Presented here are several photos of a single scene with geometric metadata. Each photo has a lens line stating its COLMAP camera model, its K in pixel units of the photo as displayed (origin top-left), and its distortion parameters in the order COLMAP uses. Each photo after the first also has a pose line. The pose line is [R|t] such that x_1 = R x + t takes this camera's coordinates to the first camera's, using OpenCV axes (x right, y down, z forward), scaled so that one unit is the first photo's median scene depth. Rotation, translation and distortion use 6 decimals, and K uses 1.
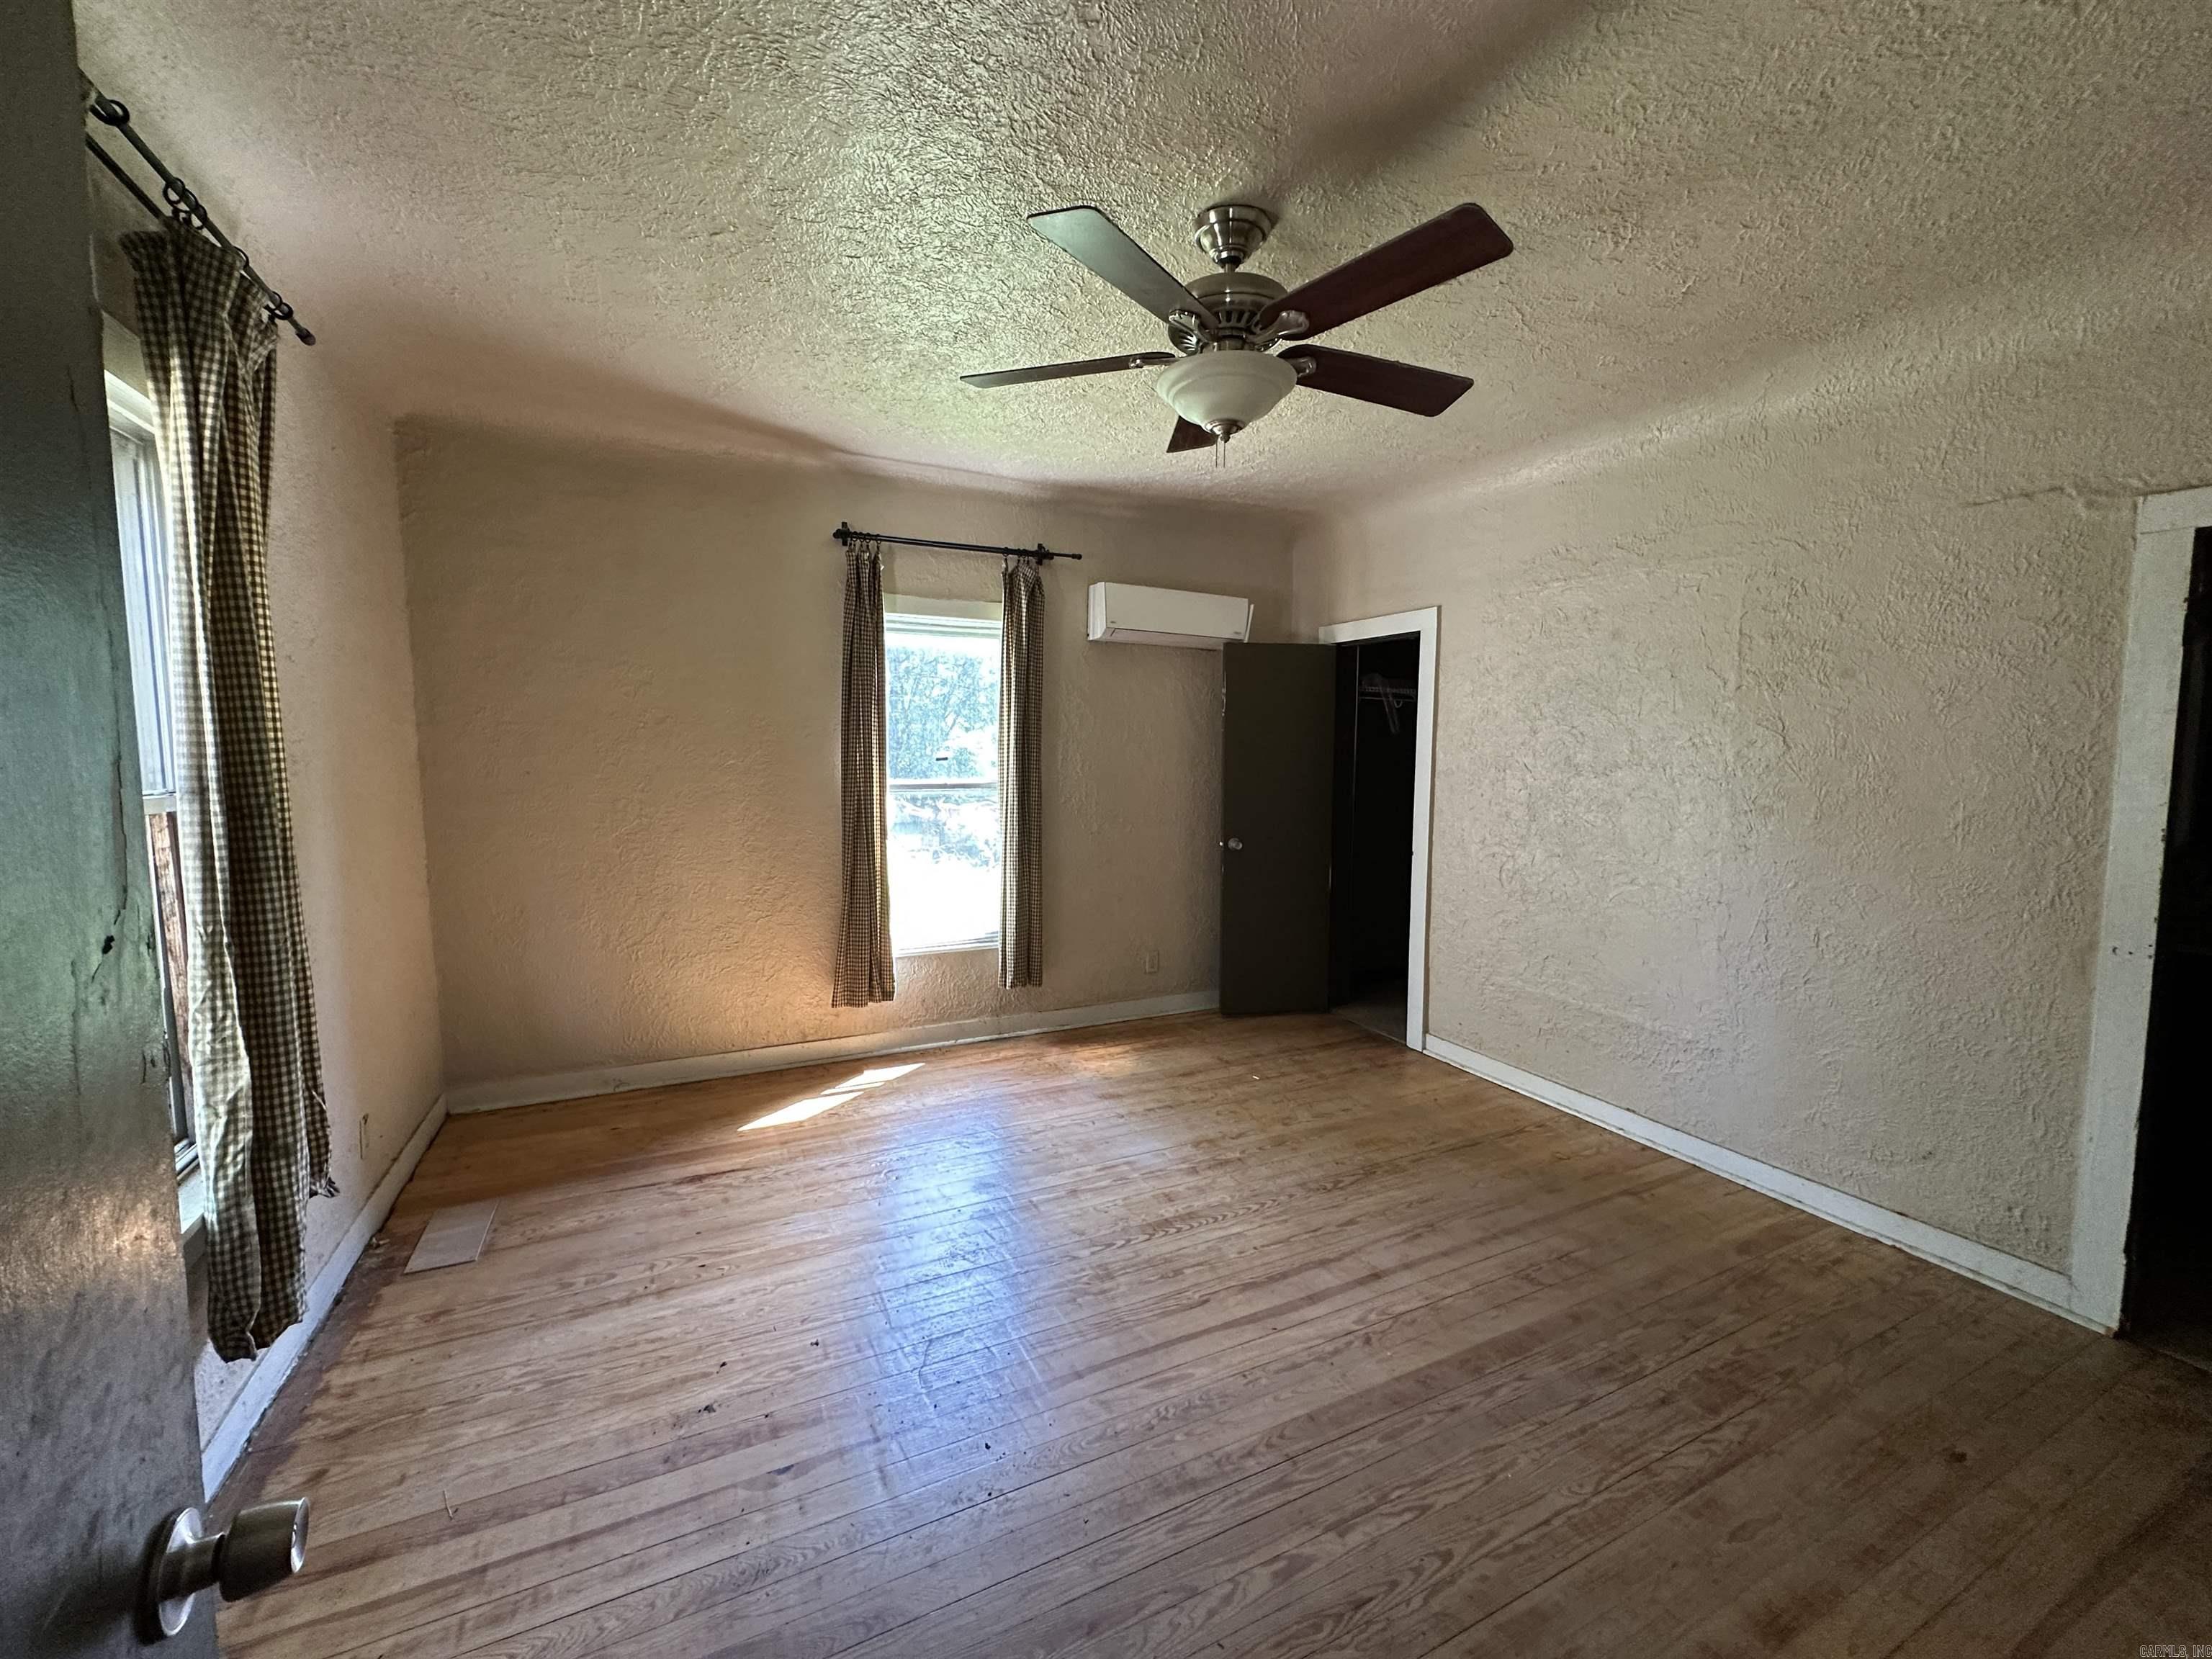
lens RADIAL K [[876.9, 0, 1101.0], [0, 876.9, 838.4], [0, 0, 1]] dist [-0.002032, 0.000265]
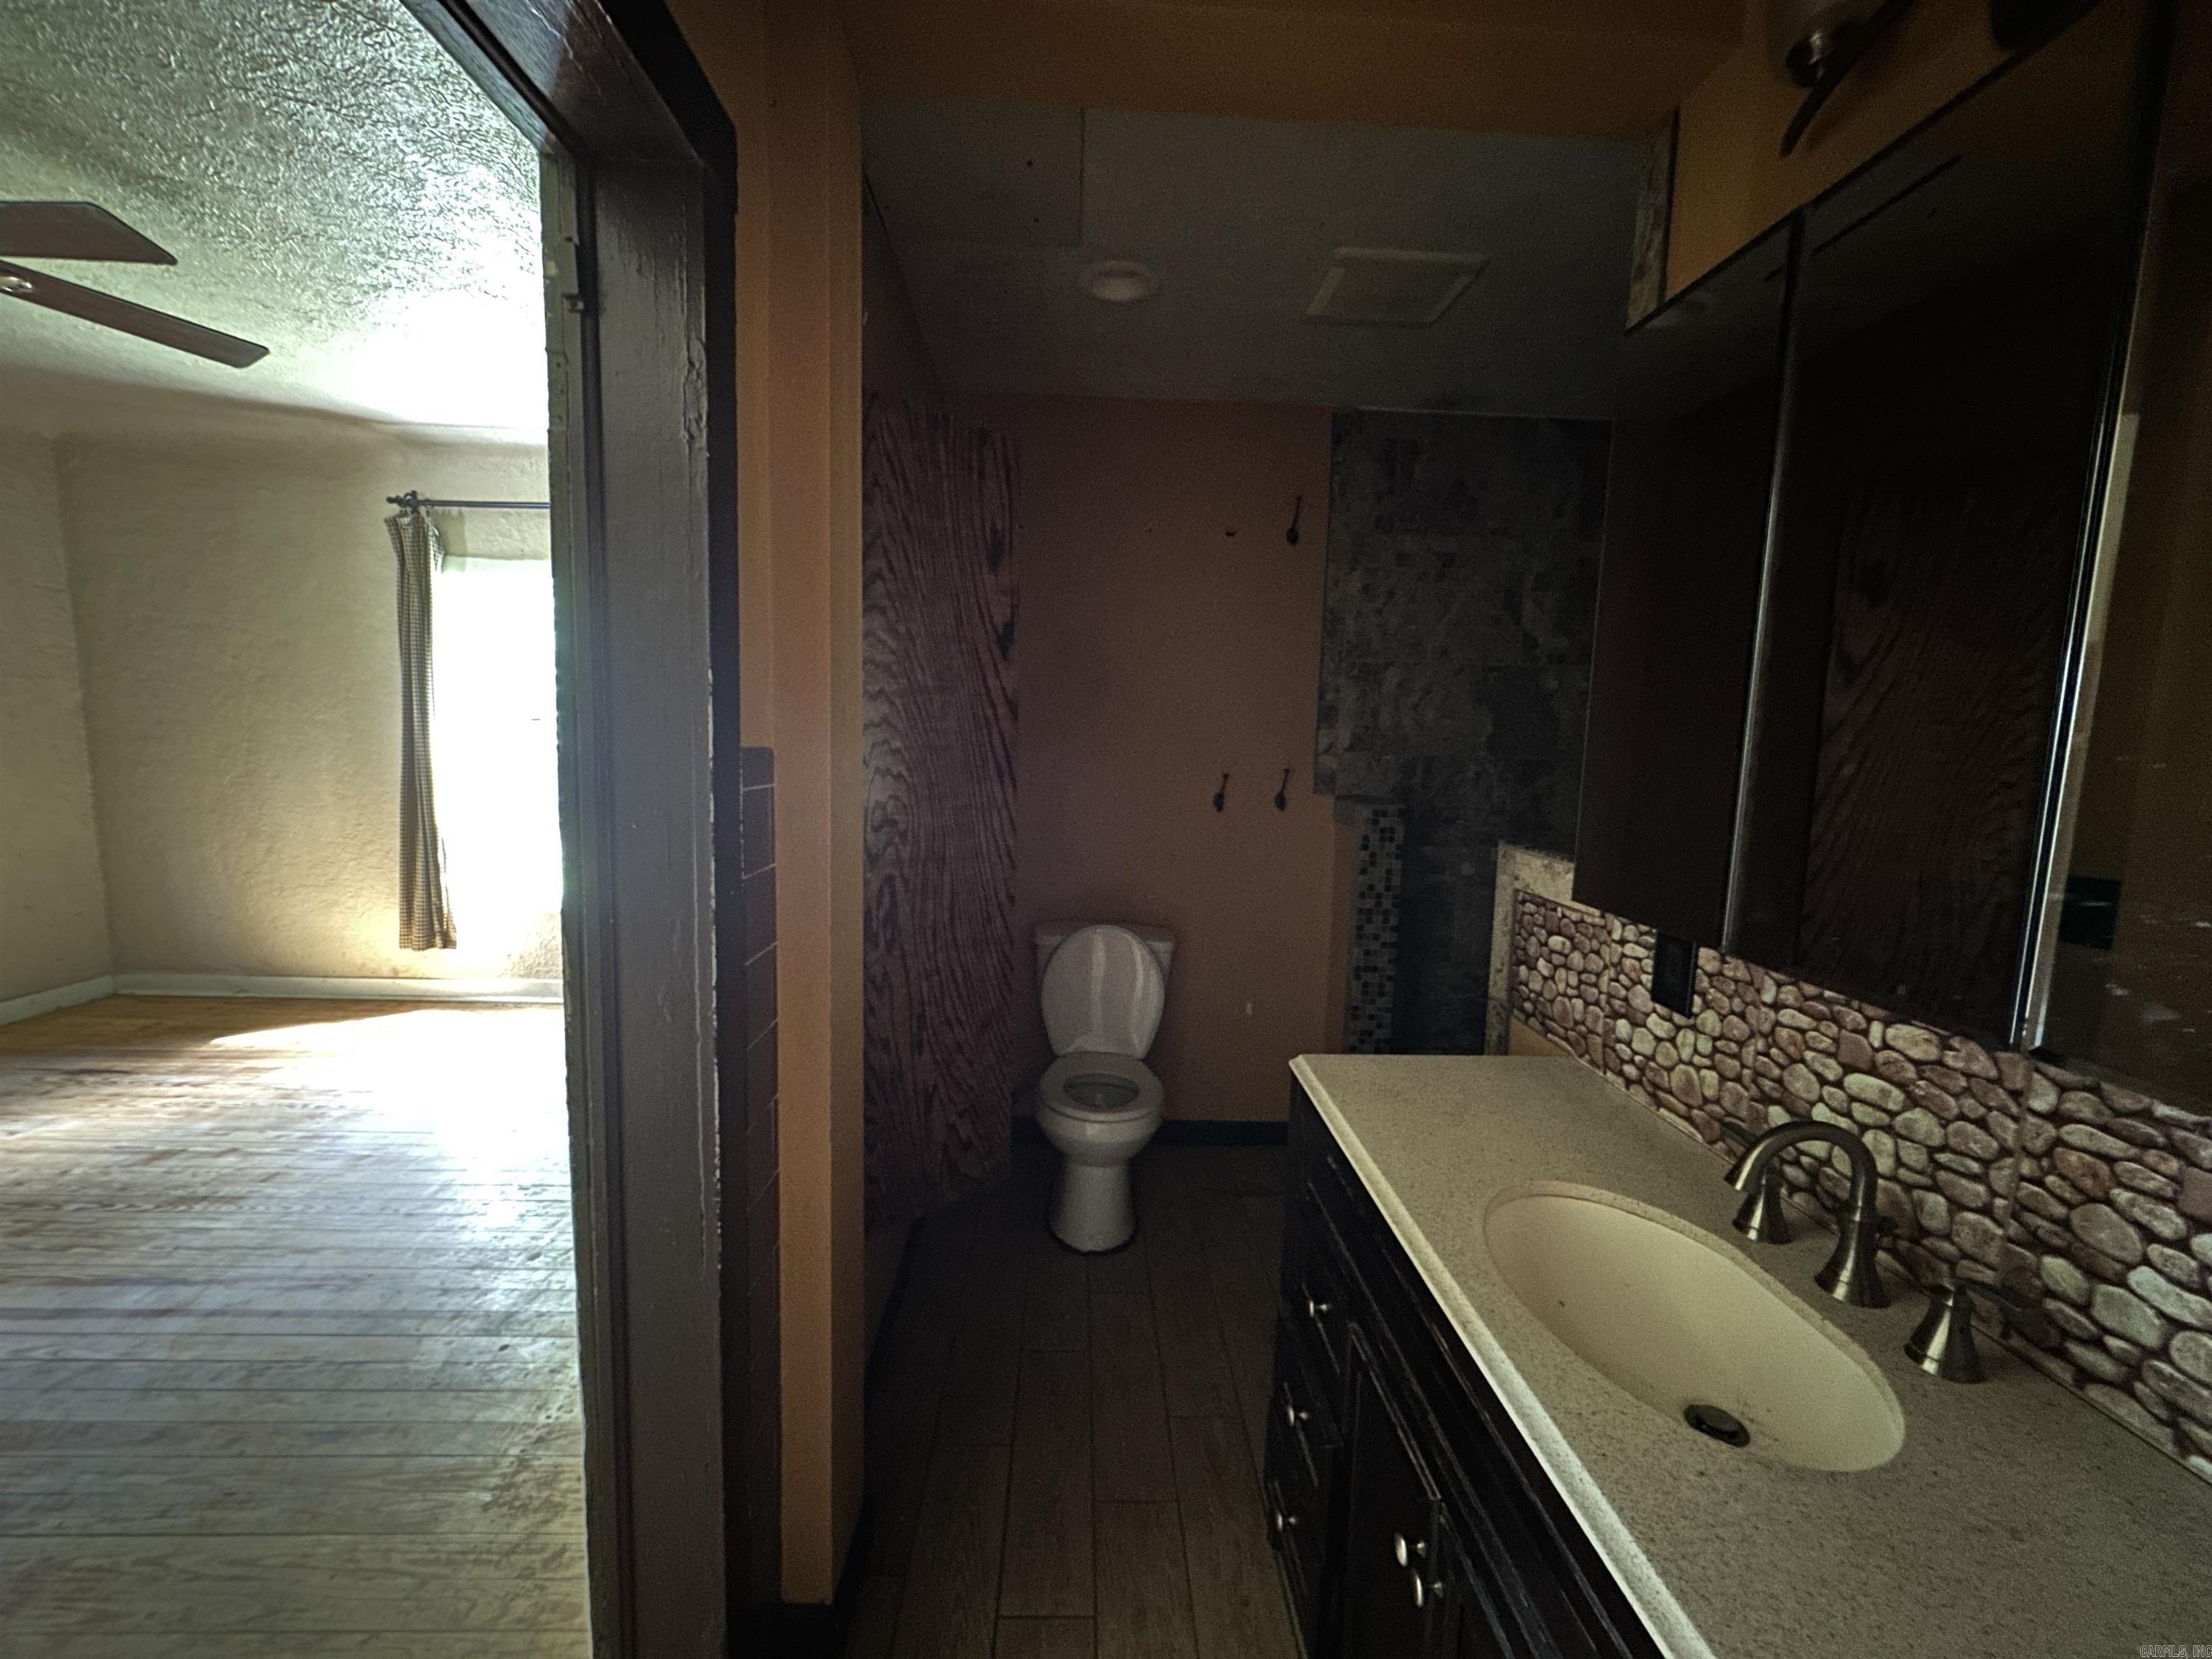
lens RADIAL K [[876.9, 0, 1101.0], [0, 876.9, 838.4], [0, 0, 1]] dist [-0.002032, 0.000265]
pose [[0.911828, 0.065341, -0.405341, 0.928464], [-0.062037, 0.997847, 0.021297, -0.017734], [0.405859, 0.005727, 0.913918, 0.384056]]
